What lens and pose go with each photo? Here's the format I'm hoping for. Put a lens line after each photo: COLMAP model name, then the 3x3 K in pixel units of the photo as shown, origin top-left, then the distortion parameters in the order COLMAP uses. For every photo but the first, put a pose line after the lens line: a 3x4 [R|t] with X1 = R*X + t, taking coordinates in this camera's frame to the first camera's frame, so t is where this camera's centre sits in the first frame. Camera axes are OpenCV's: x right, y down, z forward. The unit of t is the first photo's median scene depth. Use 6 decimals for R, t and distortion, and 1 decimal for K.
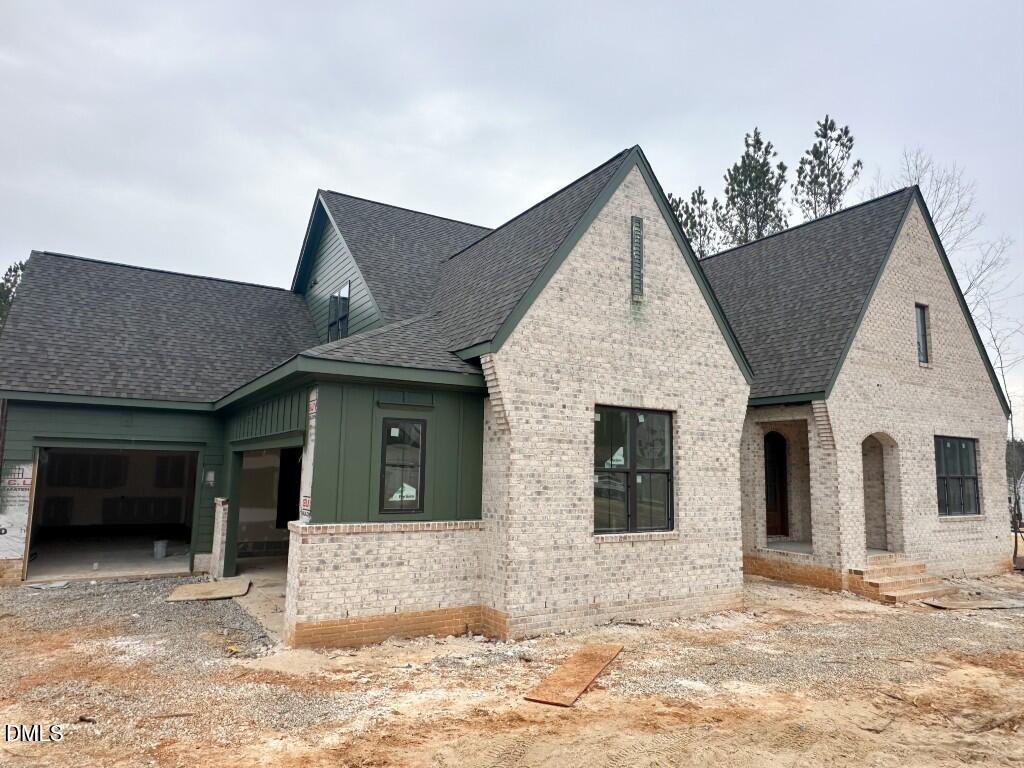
lens RADIAL K [[678.0, 0, 512.0], [0, 678.0, 384.0], [0, 0, 1]] dist [-0.004817, 0.002025]
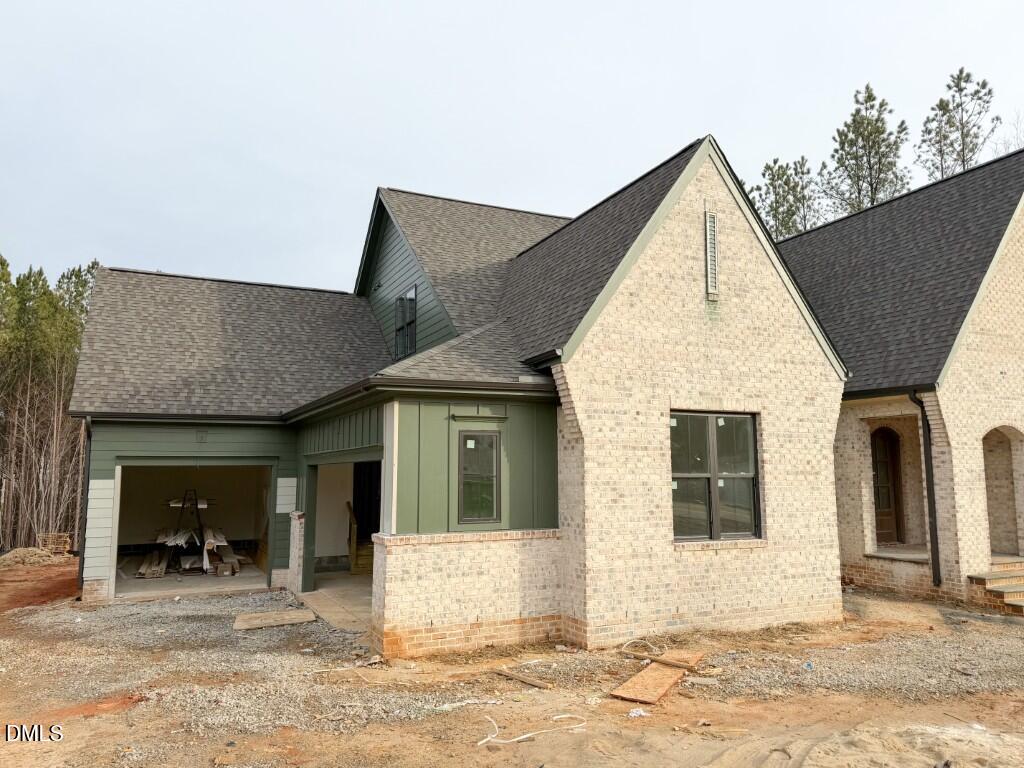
lens RADIAL K [[768.9, 0, 512.0], [0, 768.9, 384.0], [0, 0, 1]] dist [0.121060, -0.208577]
pose [[0.993631, -0.035899, -0.106808, 0.013628], [0.037091, 0.999270, 0.009190, -0.022651], [0.106400, -0.013093, 0.994237, -0.119612]]
